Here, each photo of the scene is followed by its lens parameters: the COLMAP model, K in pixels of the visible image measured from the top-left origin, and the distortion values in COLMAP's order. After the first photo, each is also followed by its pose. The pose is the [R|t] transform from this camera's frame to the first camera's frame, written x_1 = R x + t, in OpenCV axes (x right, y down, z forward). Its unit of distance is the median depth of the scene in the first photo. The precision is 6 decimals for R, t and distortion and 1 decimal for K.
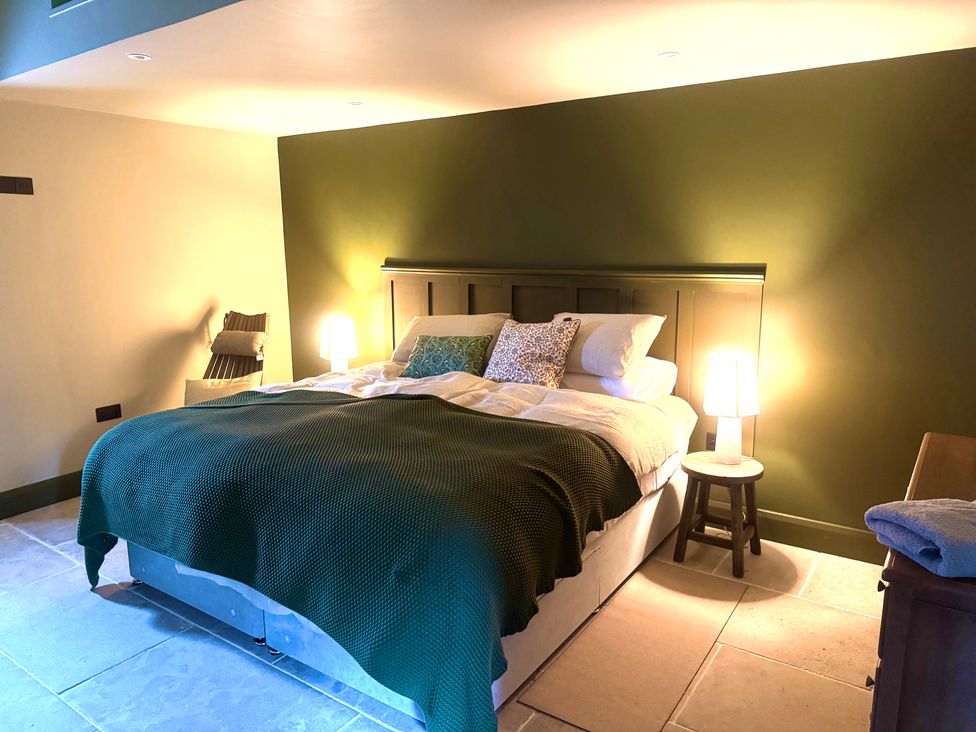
lens RADIAL K [[661.5, 0, 498.3], [0, 661.5, 362.0], [0, 0, 1]] dist [0.043778, -0.038269]
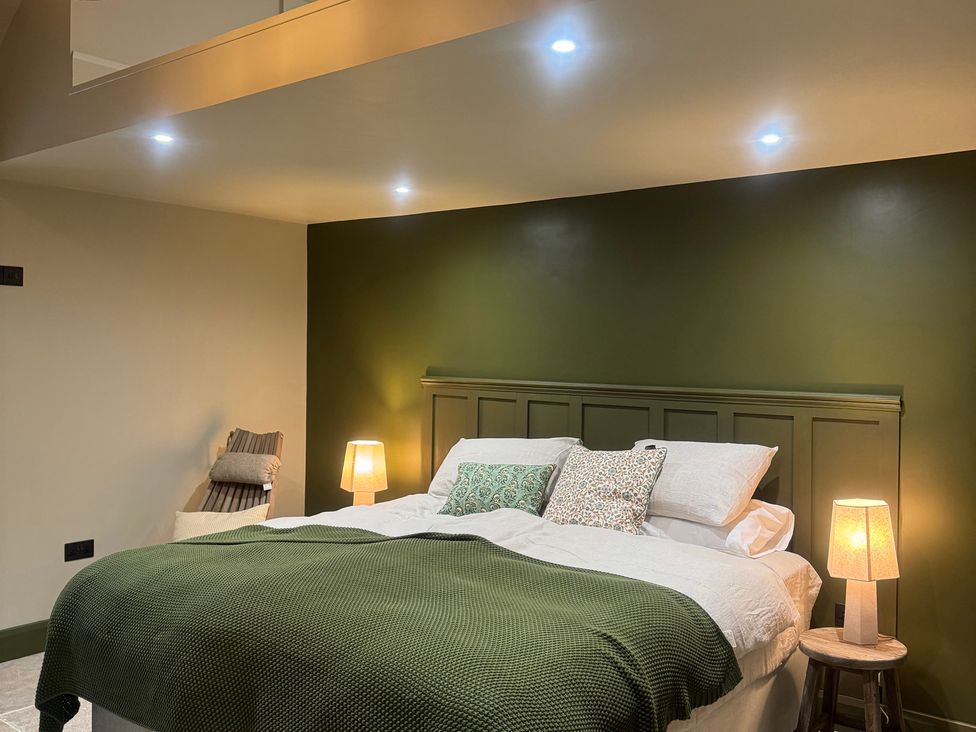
lens RADIAL K [[859.7, 0, 495.7], [0, 859.7, 365.7], [0, 0, 1]] dist [0.088304, -0.149970]
pose [[0.995909, 0.021294, -0.087822, 0.008713], [-0.035127, 0.986636, -0.159111, 0.010544], [0.083261, 0.161545, 0.983347, -0.050036]]
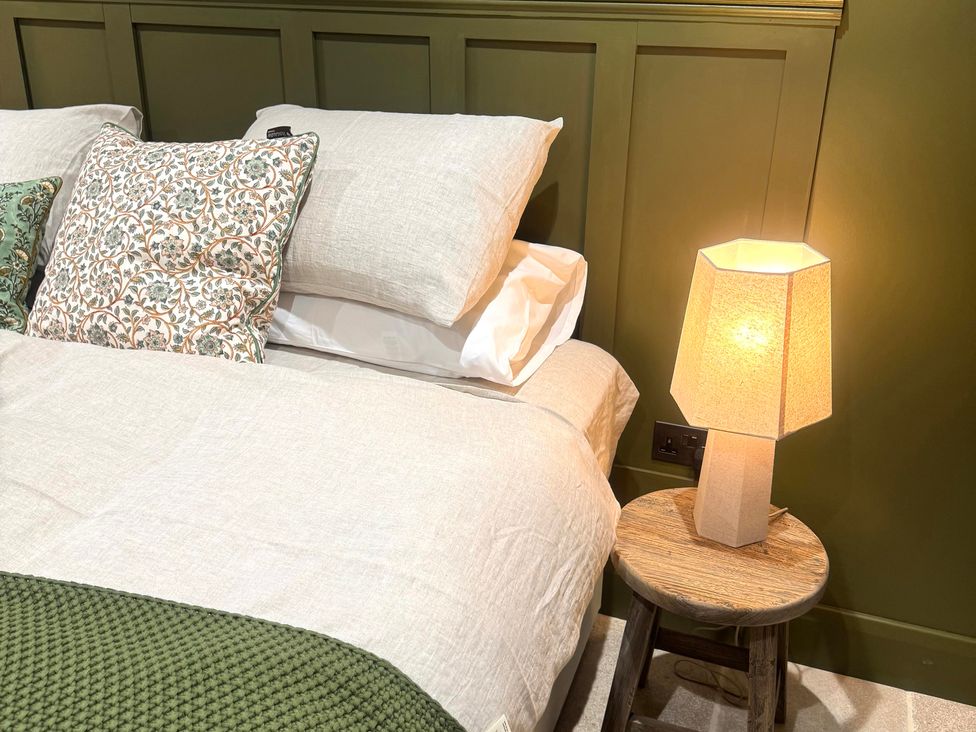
lens RADIAL K [[859.7, 0, 490.1], [0, 859.7, 366.8], [0, 0, 1]] dist [0.088304, -0.149970]
pose [[0.967122, -0.078043, 0.242041, 0.094326], [0.017231, 0.969671, 0.243807, -0.055545], [-0.253728, -0.231621, 0.939135, 0.551142]]
